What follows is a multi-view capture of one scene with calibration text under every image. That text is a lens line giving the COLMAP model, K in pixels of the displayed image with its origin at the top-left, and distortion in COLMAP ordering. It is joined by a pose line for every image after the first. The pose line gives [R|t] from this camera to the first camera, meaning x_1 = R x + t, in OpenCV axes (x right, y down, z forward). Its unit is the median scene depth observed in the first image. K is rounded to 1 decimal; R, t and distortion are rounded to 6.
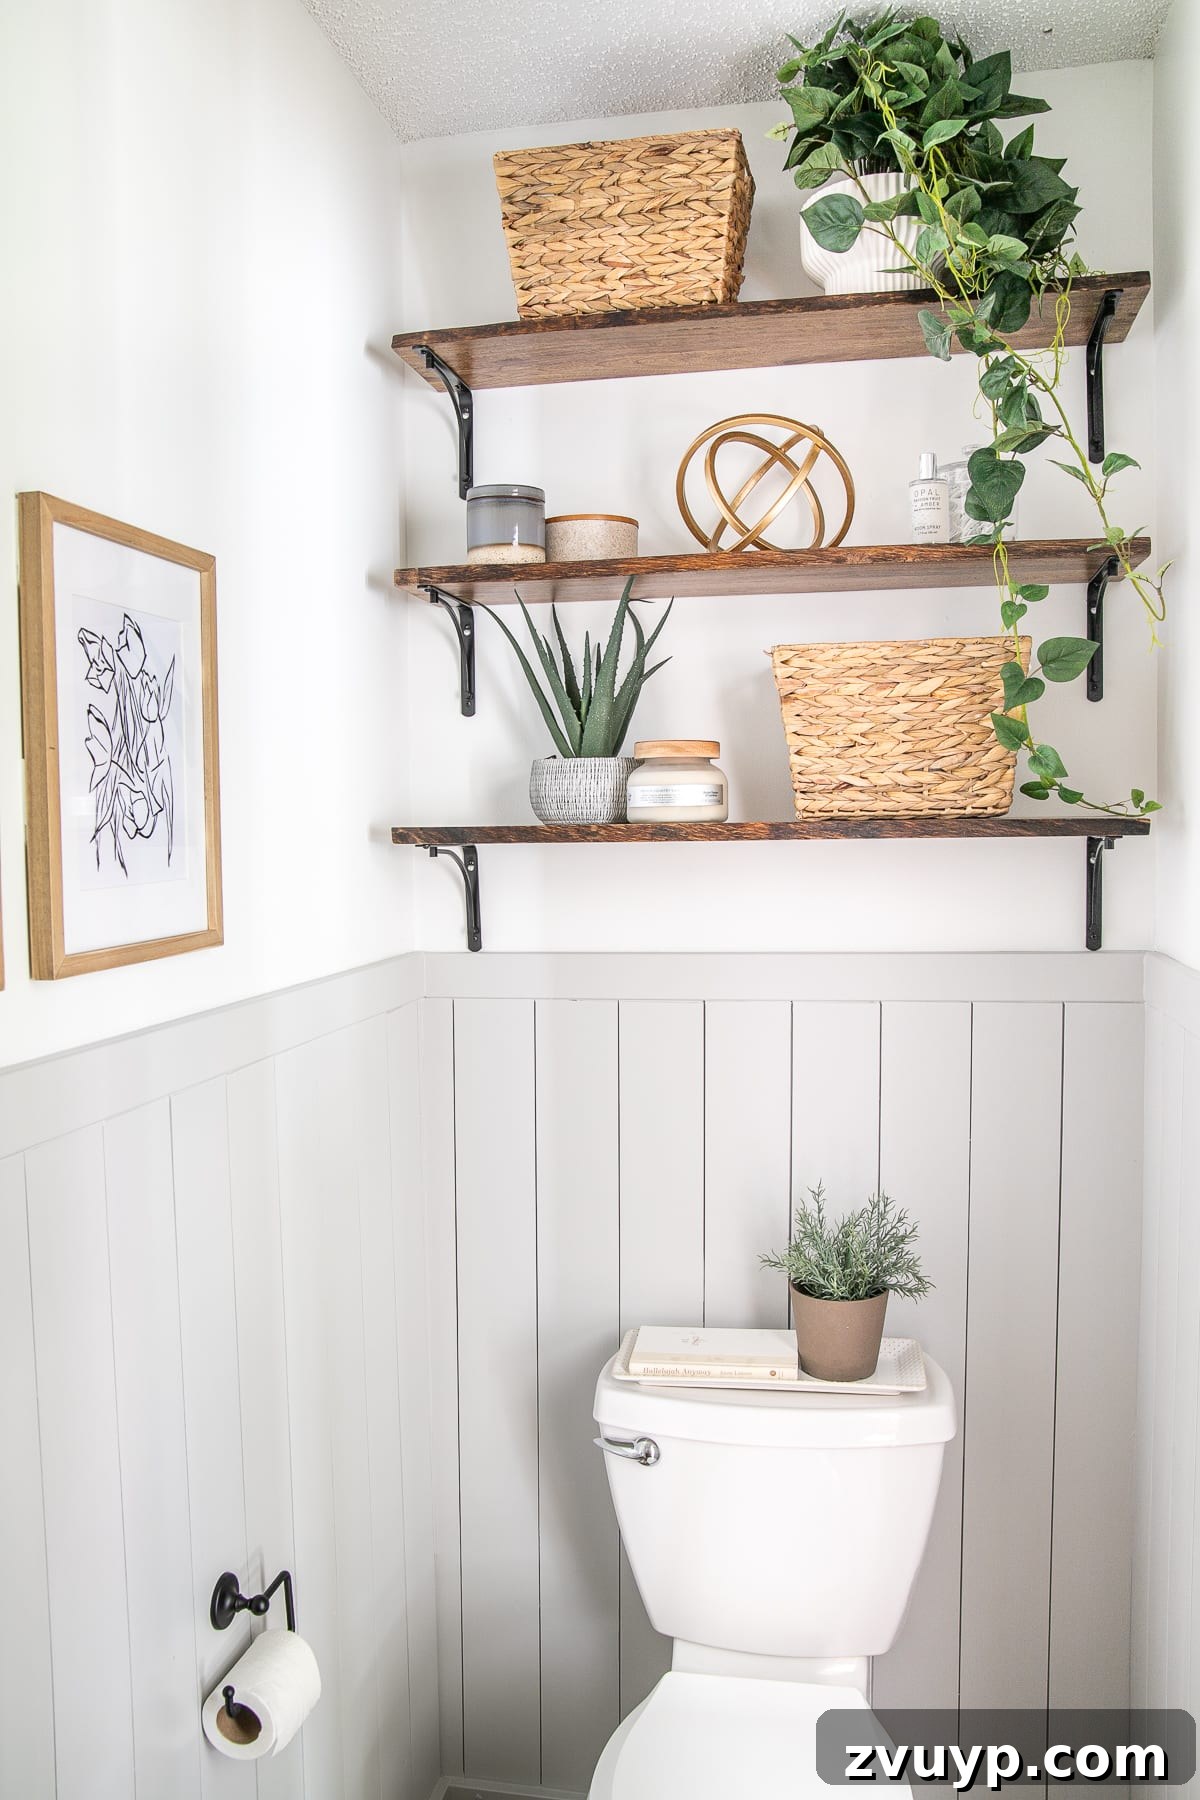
lens RADIAL K [[1443.7, 0, 600.0], [0, 1443.7, 900.0], [0, 0, 1]] dist [-0.143688, 0.159664]
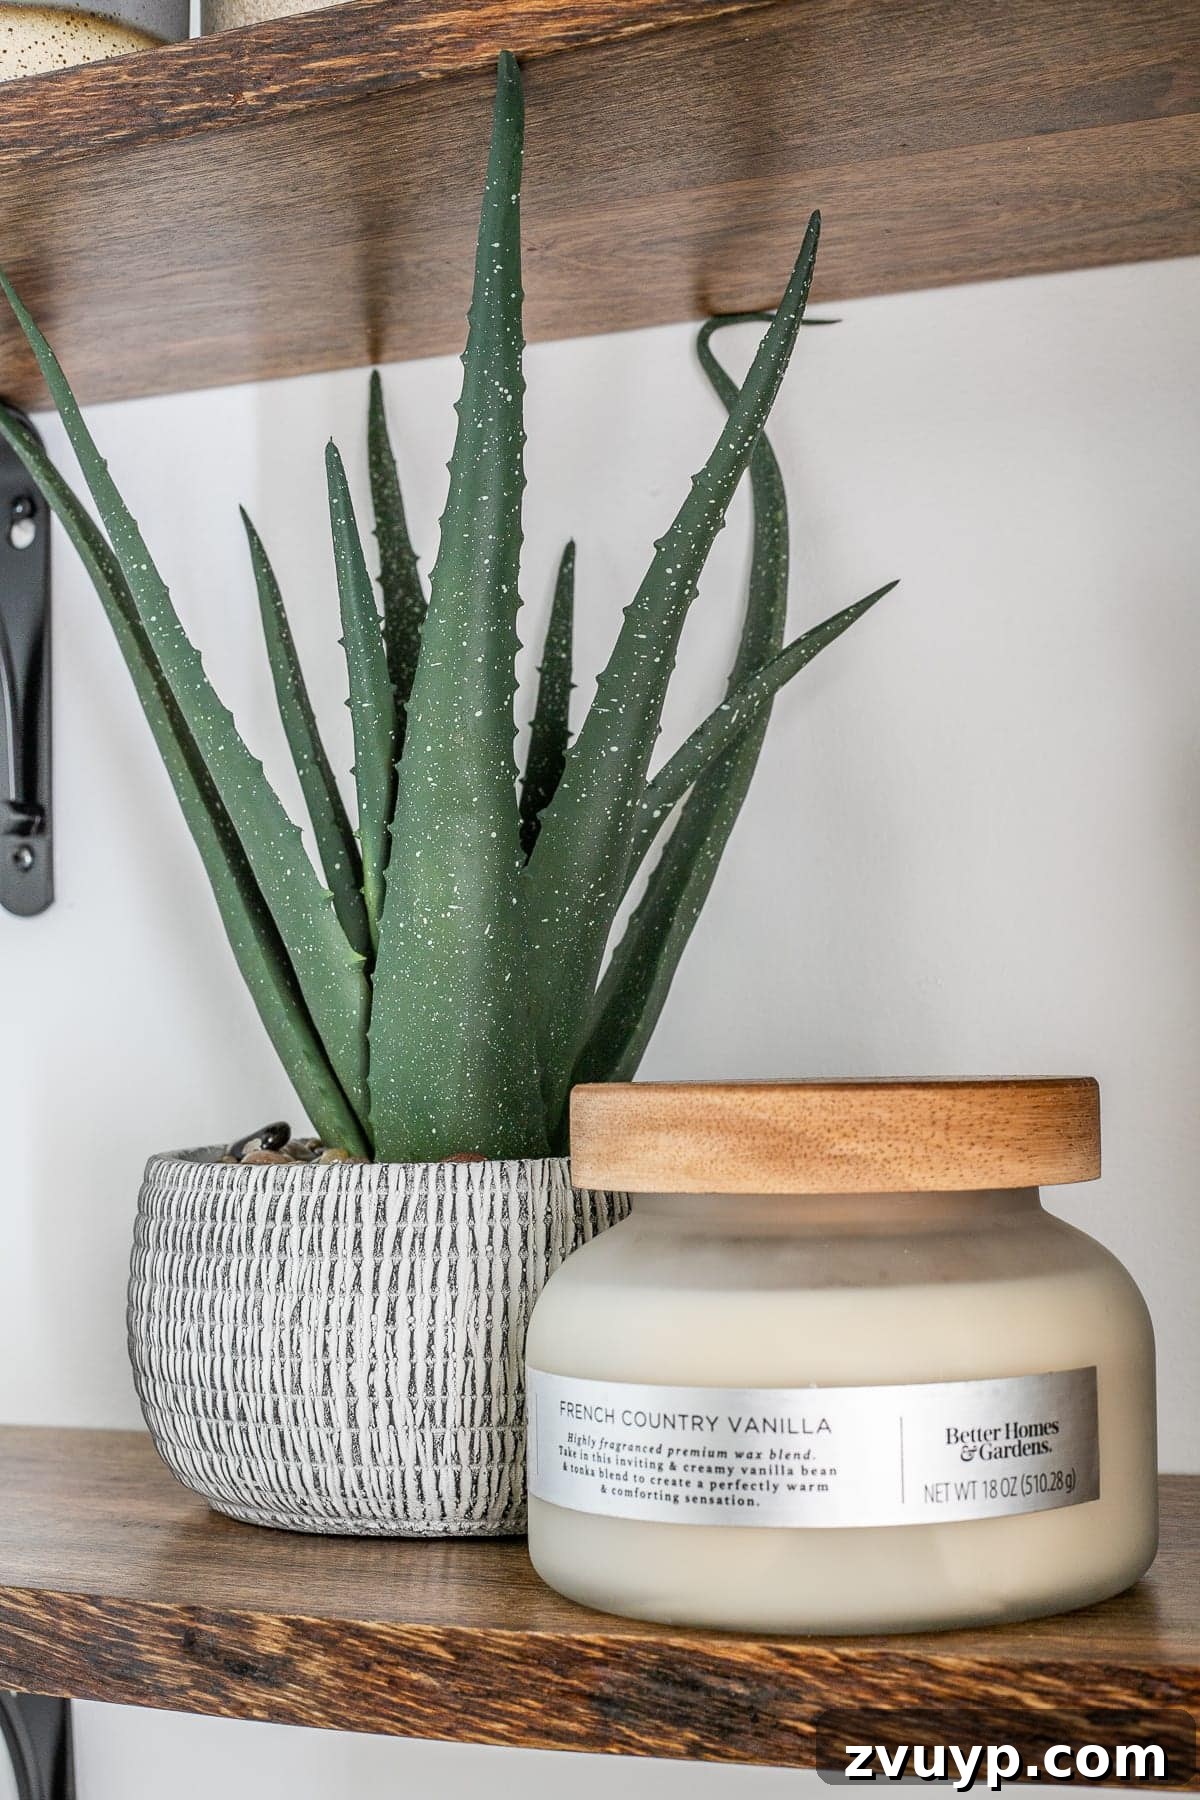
lens RADIAL K [[2886.8, 0, 600.0], [0, 2886.8, 900.0], [0, 0, 1]] dist [-0.010865, -1.066966]
pose [[0.968642, -0.020069, -0.247650, 0.112609], [-0.007468, 0.993931, -0.109756, -0.097424], [0.248349, 0.108164, 0.962613, 0.703344]]
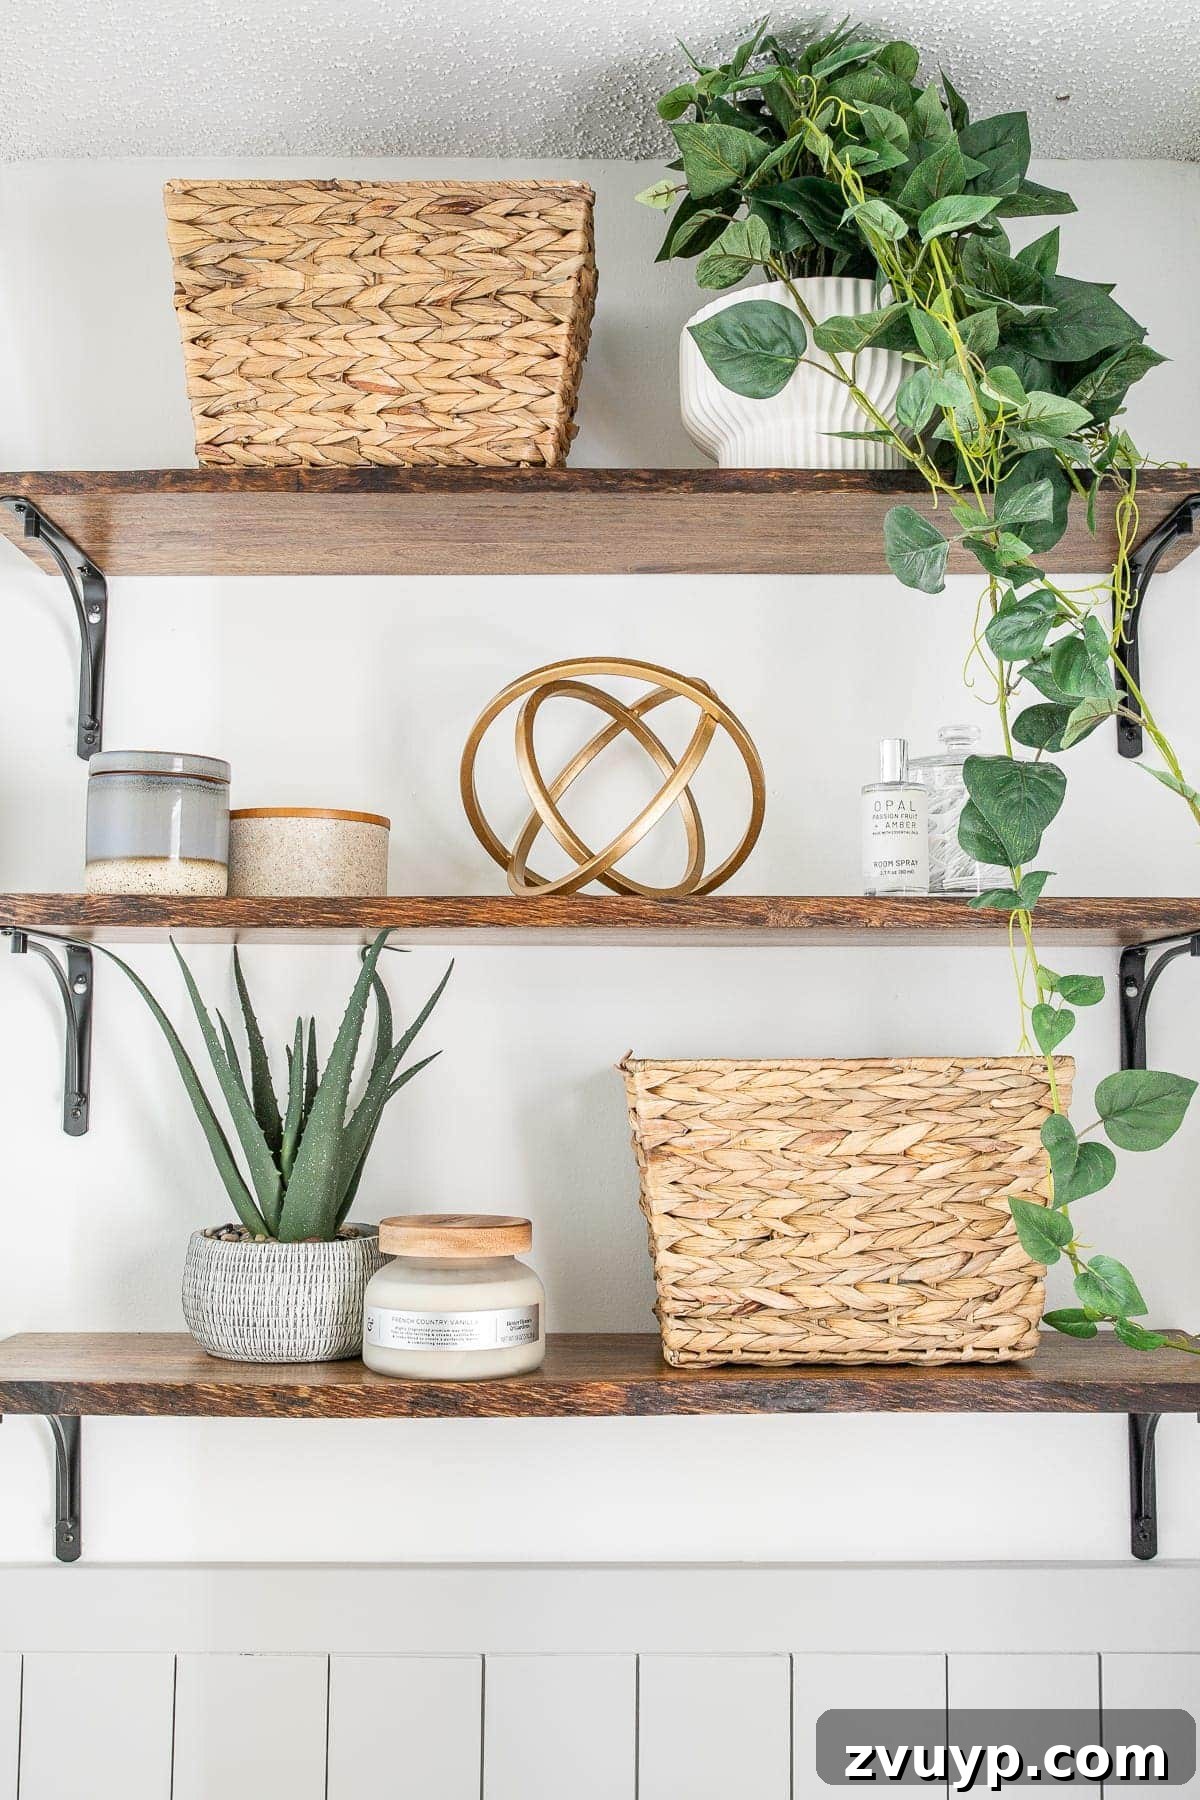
lens RADIAL K [[1733.9, 0, 600.0], [0, 1733.9, 900.0], [0, 0, 1]] dist [-0.009892, -0.002289]
pose [[0.980417, 0.035247, 0.193753, -0.027960], [-0.005057, 0.988034, -0.154152, -0.133875], [-0.196868, 0.150154, 0.968864, 0.325617]]
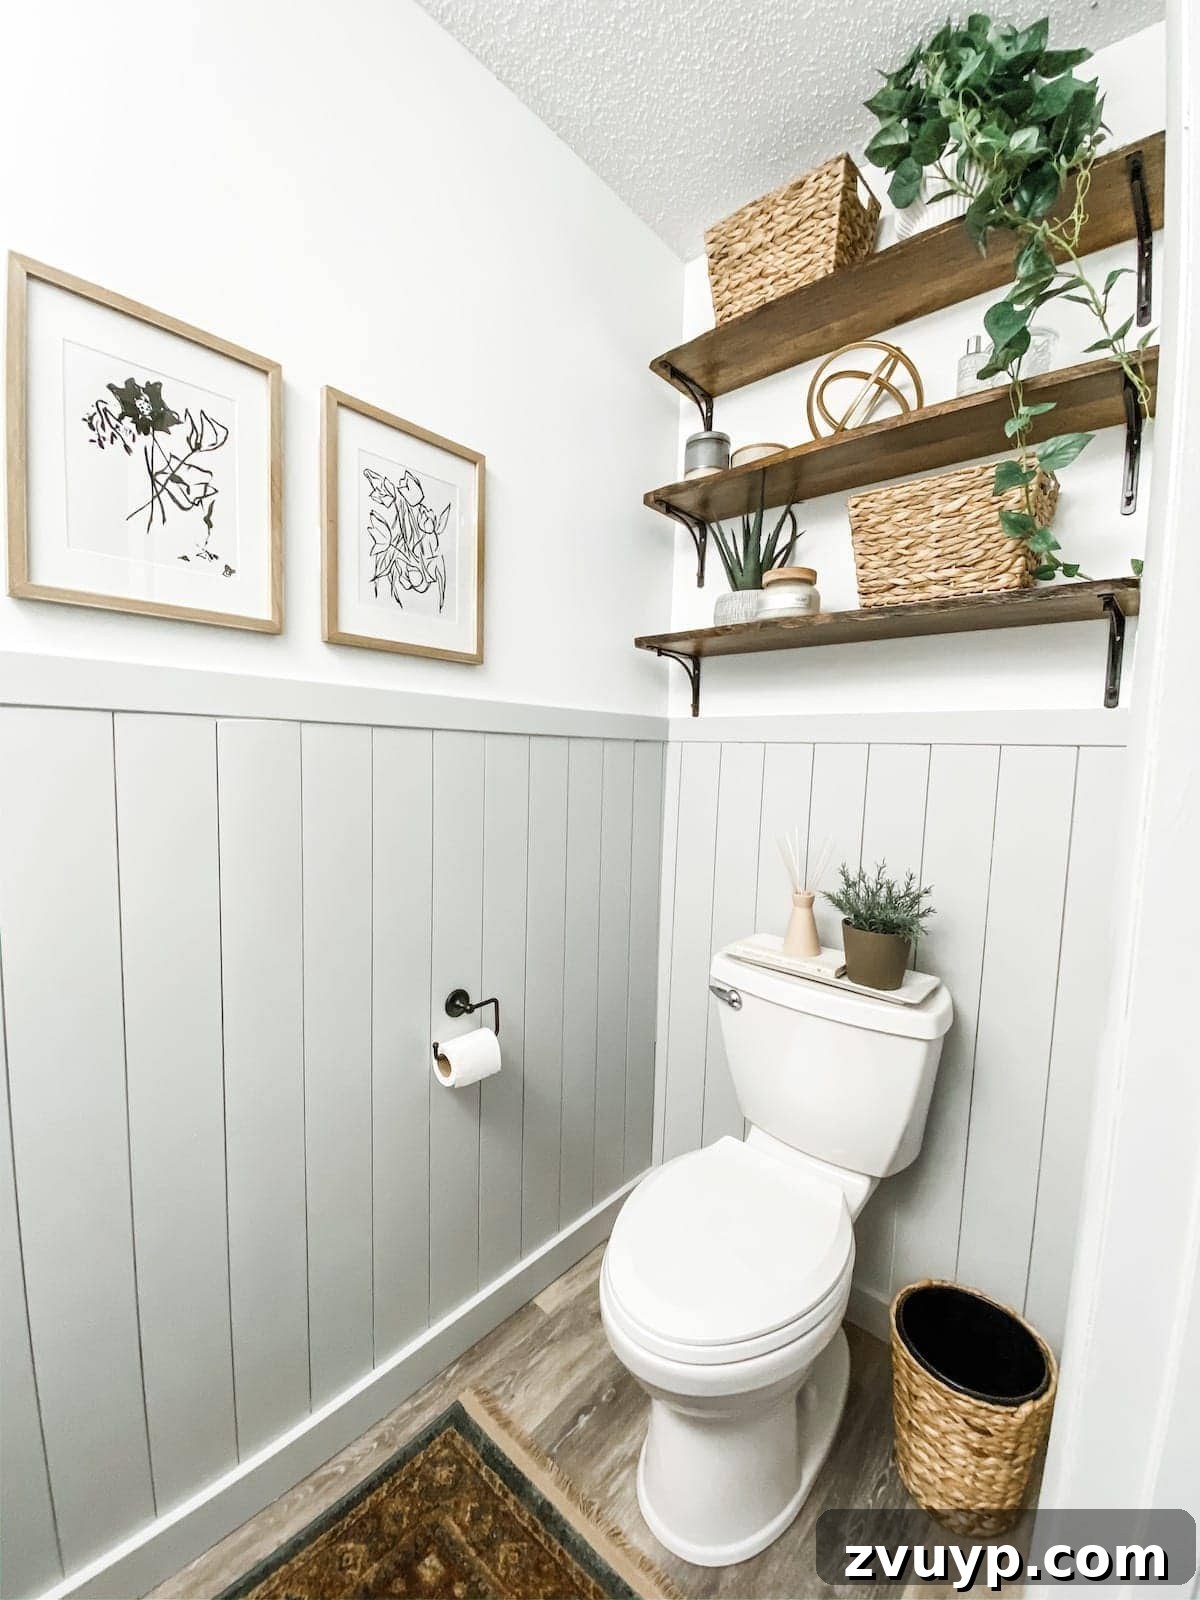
lens RADIAL K [[647.1, 0, 594.6], [0, 647.1, 797.0], [0, 0, 1]] dist [0.016659, -0.017595]
pose [[0.862521, 0.074180, -0.500555, 0.259726], [-0.067334, 0.997225, 0.031758, 0.140966], [0.501521, 0.006313, 0.865122, 0.260034]]
